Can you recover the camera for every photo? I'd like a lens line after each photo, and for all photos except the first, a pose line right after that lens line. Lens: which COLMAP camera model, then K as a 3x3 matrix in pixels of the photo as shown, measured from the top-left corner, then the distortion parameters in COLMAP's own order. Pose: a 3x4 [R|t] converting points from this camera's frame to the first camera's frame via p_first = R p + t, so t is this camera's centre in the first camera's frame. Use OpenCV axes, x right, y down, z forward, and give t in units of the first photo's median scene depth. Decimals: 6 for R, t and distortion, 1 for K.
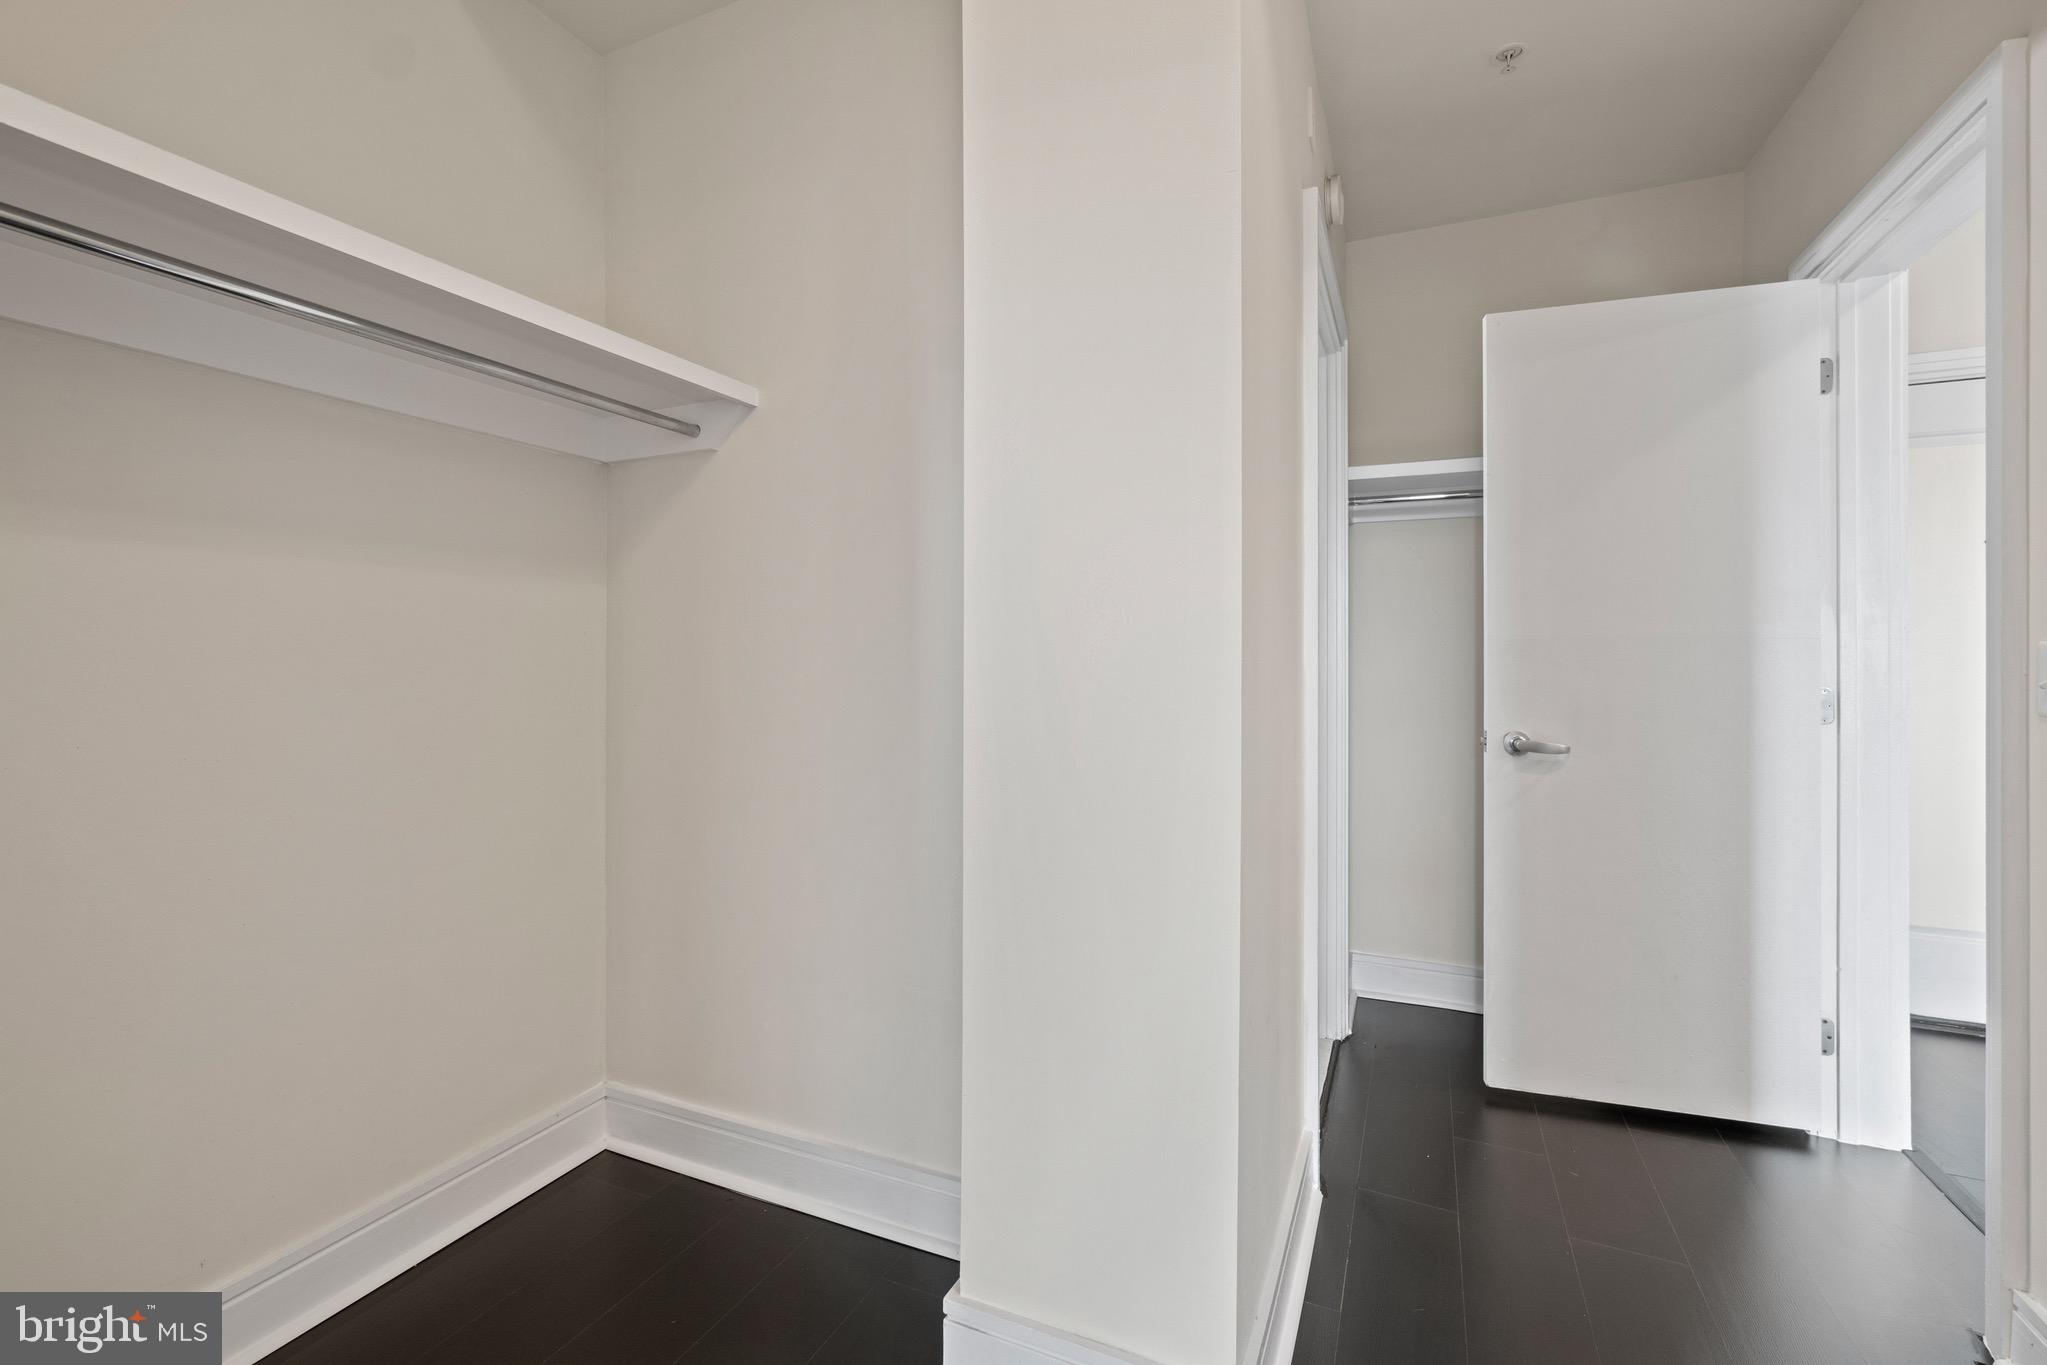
lens RADIAL K [[885.8, 0, 1027.4], [0, 885.8, 675.7], [0, 0, 1]] dist [-0.007580, 0.002923]
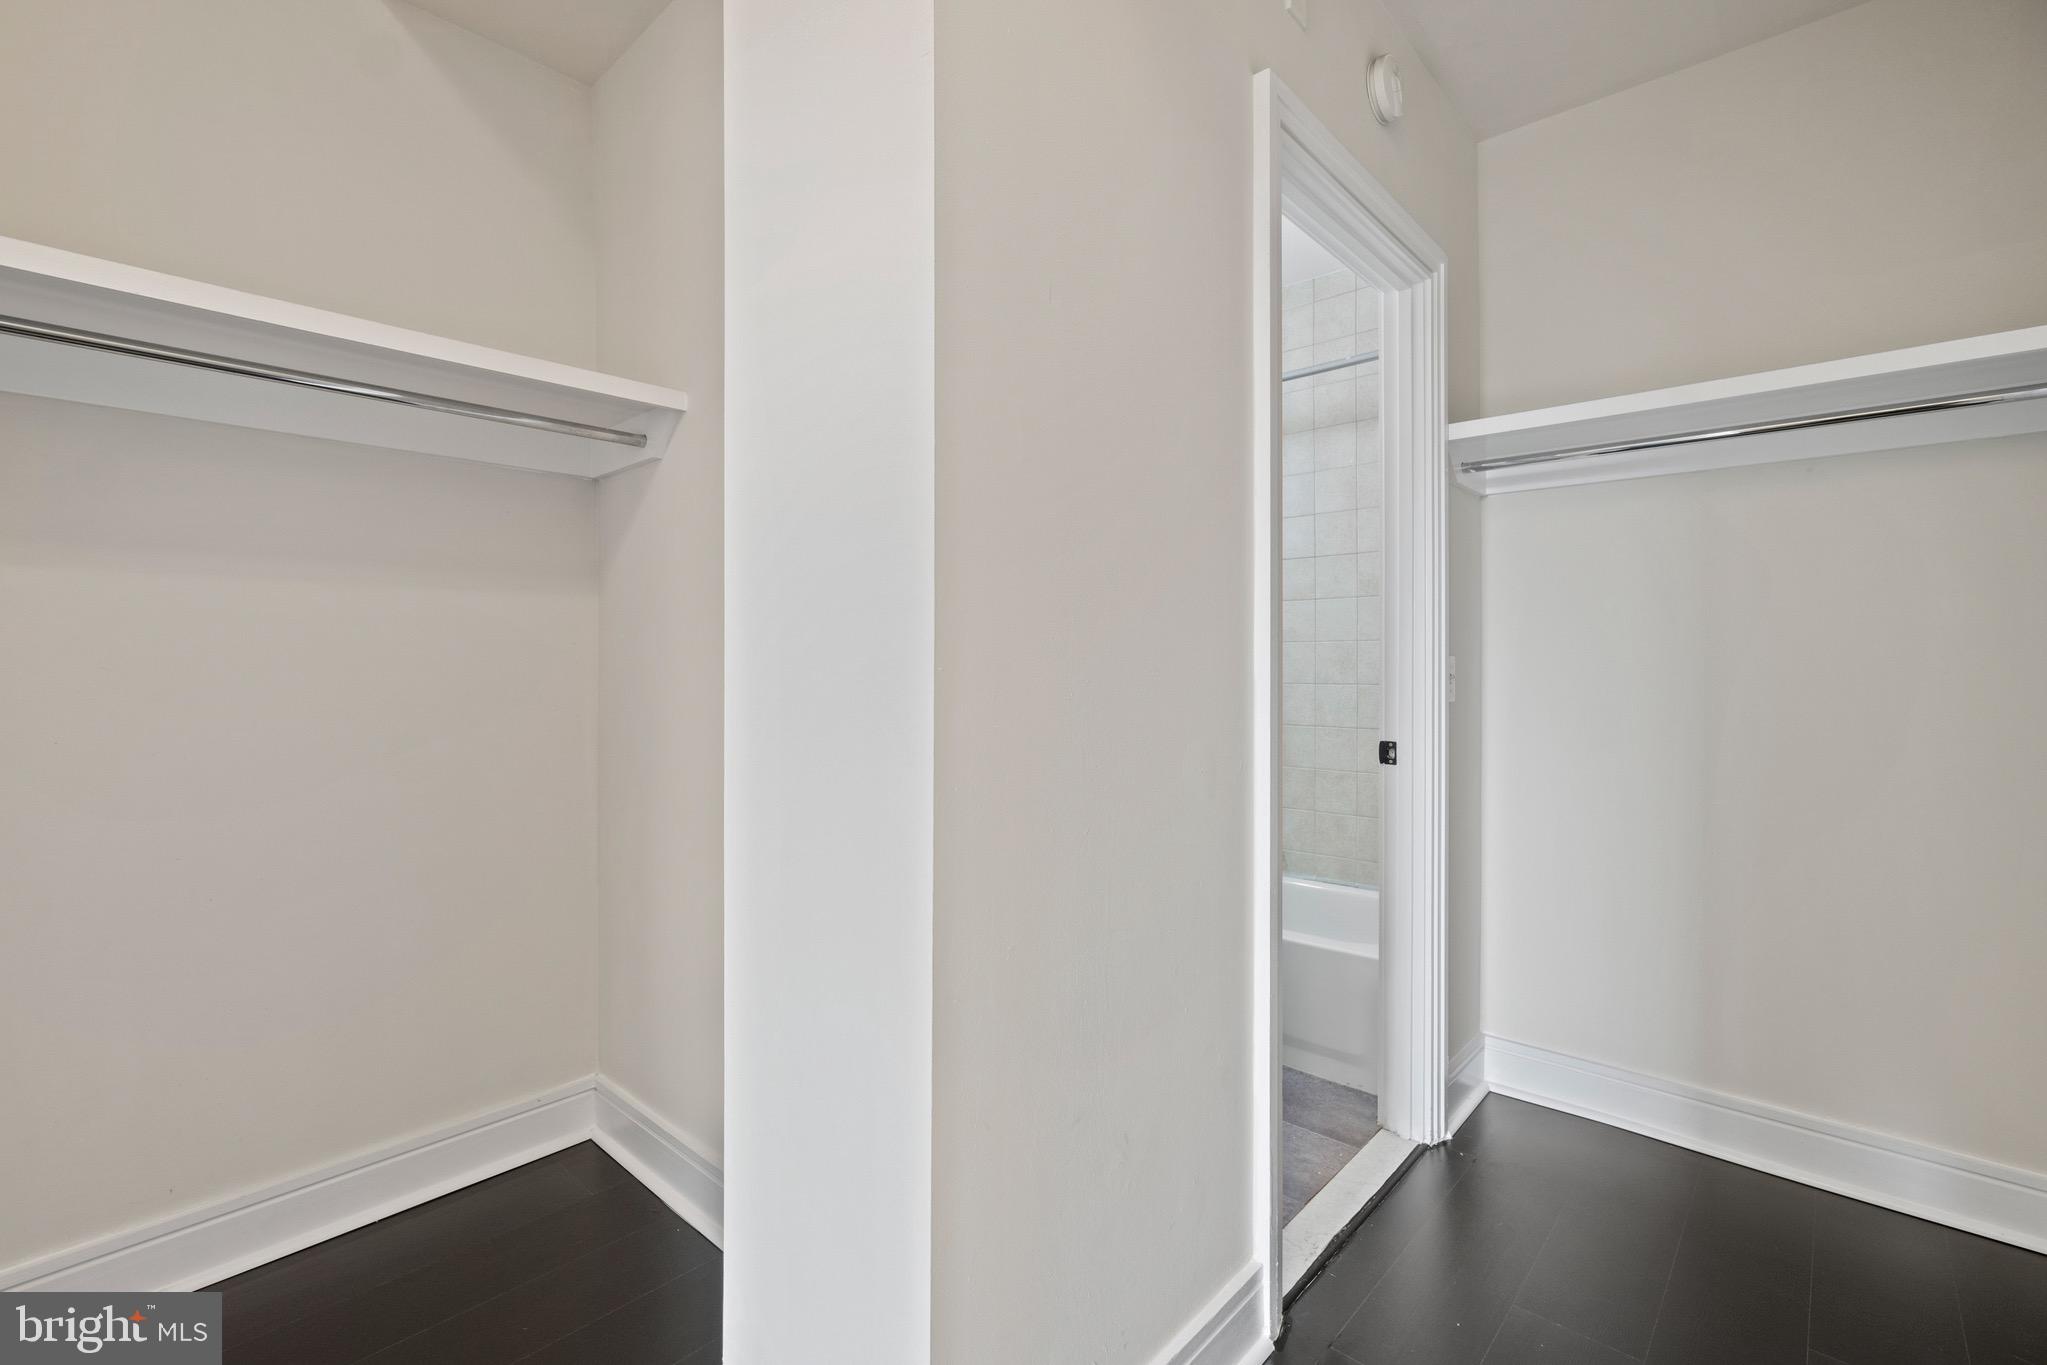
lens RADIAL K [[885.8, 0, 1007.7], [0, 885.8, 670.3], [0, 0, 1]] dist [-0.007580, 0.002923]
pose [[0.950778, 0.001602, -0.309870, 0.319812], [-0.003368, 0.999981, -0.005162, -0.011694], [0.309856, 0.005952, 0.950765, 0.168050]]
